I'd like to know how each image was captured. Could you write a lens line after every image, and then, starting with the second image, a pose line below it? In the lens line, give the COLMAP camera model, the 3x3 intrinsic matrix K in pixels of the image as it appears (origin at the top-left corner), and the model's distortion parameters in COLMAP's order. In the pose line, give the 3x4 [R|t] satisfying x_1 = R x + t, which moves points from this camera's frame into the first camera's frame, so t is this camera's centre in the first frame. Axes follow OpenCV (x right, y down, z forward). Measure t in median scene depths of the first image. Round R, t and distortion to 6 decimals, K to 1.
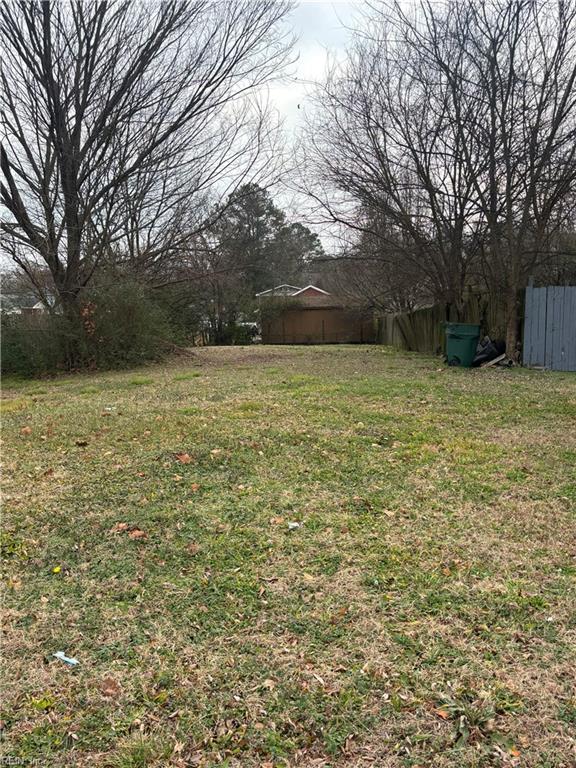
lens RADIAL K [[666.8, 0, 290.0], [0, 666.8, 389.0], [0, 0, 1]] dist [0.080833, 0.007267]
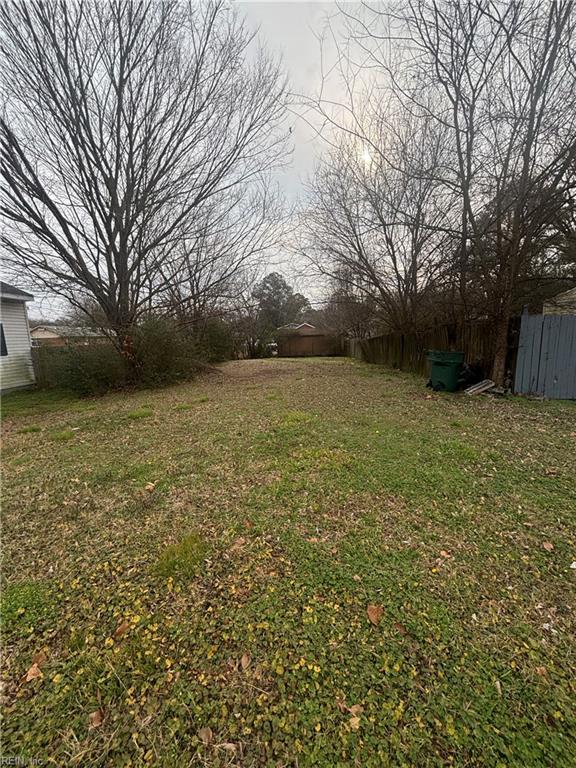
lens RADIAL K [[309.2, 0, 291.0], [0, 309.2, 381.7], [0, 0, 1]] dist [0.000721, 0.000408]
pose [[0.999795, -0.011719, -0.016512, 0.005940], [0.012200, 0.999496, 0.029303, -0.026492], [0.016160, -0.029498, 0.999434, 0.198364]]
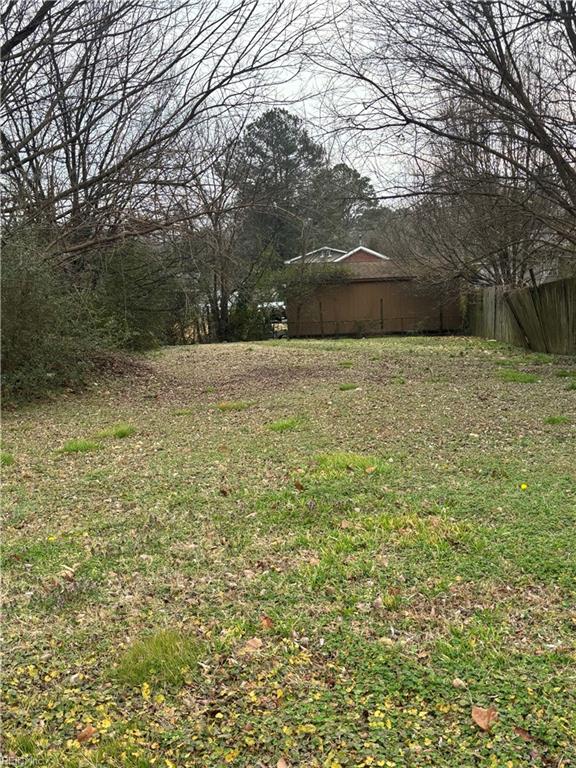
lens RADIAL K [[858.3, 0, 284.5], [0, 858.3, 382.4], [0, 0, 1]] dist [0.059736, 0.000000]
pose [[0.998194, -0.011341, -0.058998, 0.003903], [0.011297, 0.999936, -0.001091, -0.022292], [0.059006, 0.000422, 0.998258, 0.163248]]
